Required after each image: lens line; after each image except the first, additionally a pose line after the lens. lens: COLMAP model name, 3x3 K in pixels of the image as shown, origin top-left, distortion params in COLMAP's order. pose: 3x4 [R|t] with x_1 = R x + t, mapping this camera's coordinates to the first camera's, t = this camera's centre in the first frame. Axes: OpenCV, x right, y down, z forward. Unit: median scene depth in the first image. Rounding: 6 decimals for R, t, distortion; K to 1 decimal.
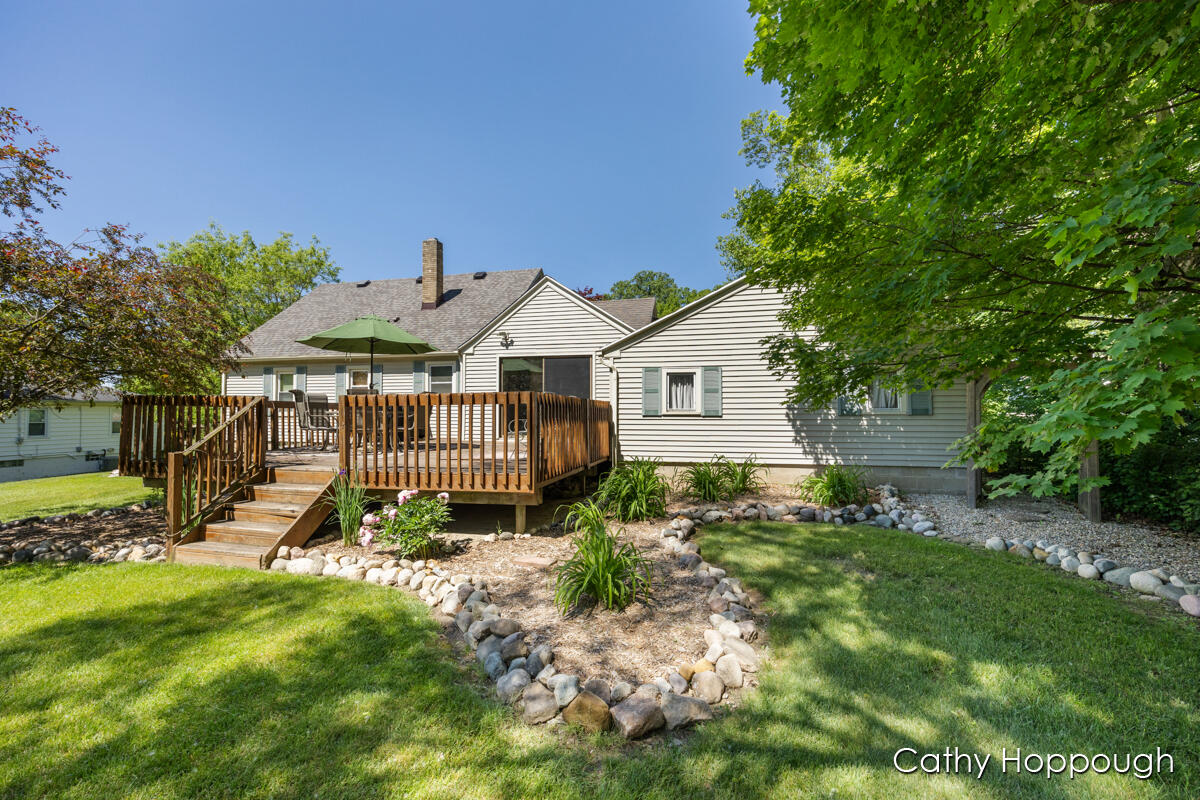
lens RADIAL K [[485.3, 0, 597.1], [0, 485.3, 405.2], [0, 0, 1]] dist [-0.001147, -0.000136]
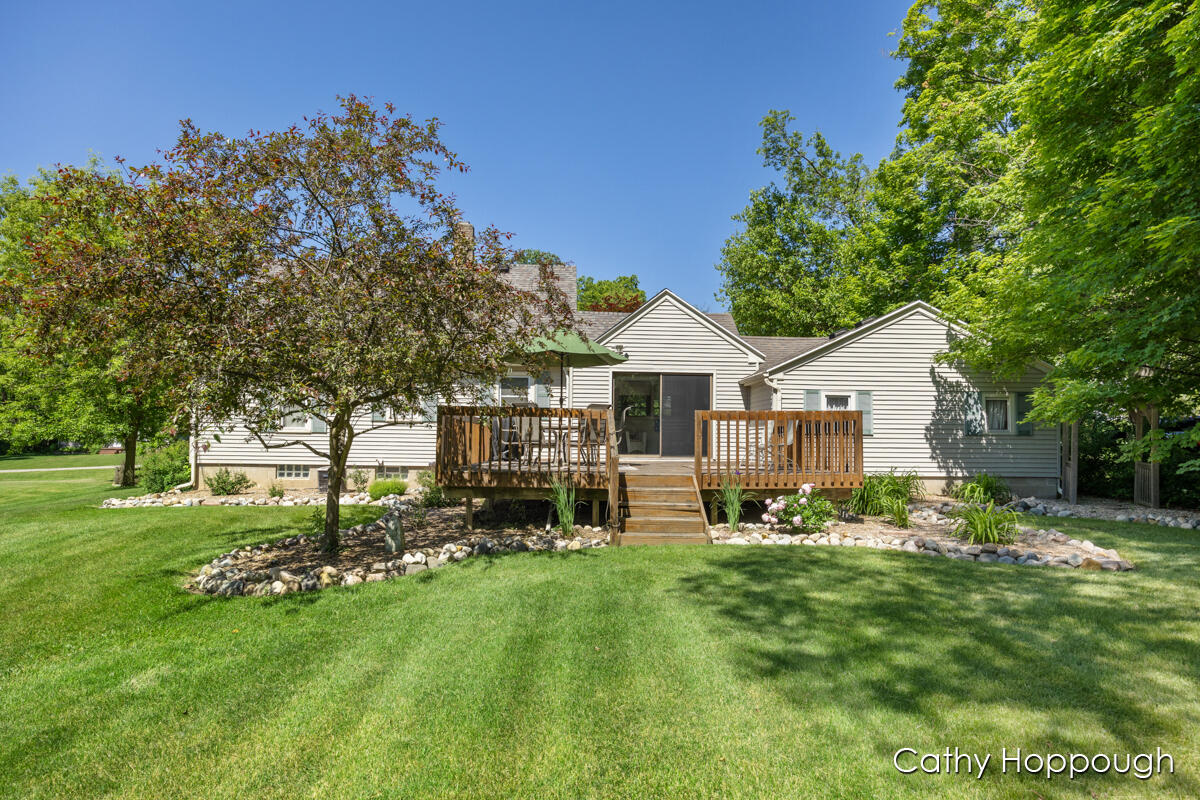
lens RADIAL K [[674.5, 0, 601.0], [0, 674.5, 427.6], [0, 0, 1]] dist [-0.004167, -0.001224]
pose [[0.964601, 0.016058, 0.263224, -0.757979], [-0.015052, 0.999870, -0.005840, 0.023446], [-0.263284, 0.001671, 0.964717, -0.341608]]
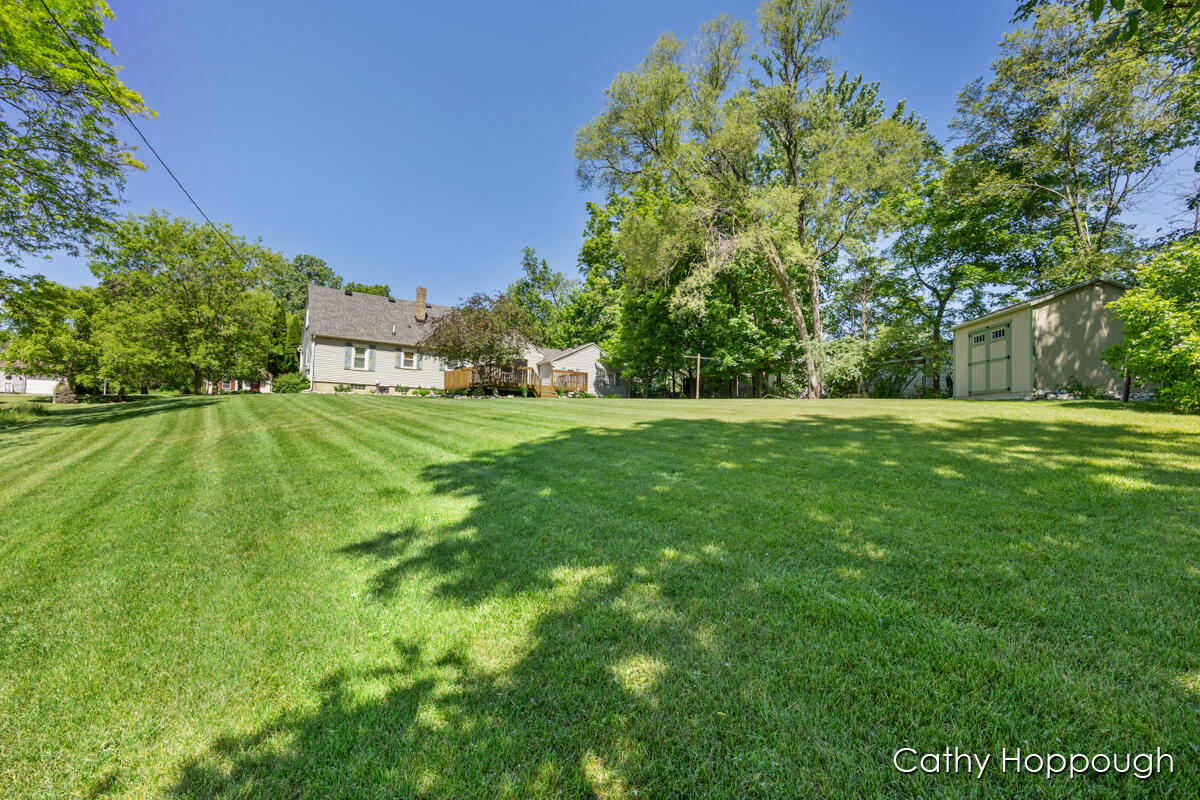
lens RADIAL K [[485.3, 0, 597.1], [0, 485.3, 405.2], [0, 0, 1]] dist [-0.001147, -0.000136]
pose [[0.682261, 0.039850, 0.730021, -2.345360], [-0.048889, 0.998765, -0.008829, 0.220219], [-0.729472, -0.029666, 0.683367, -1.635654]]
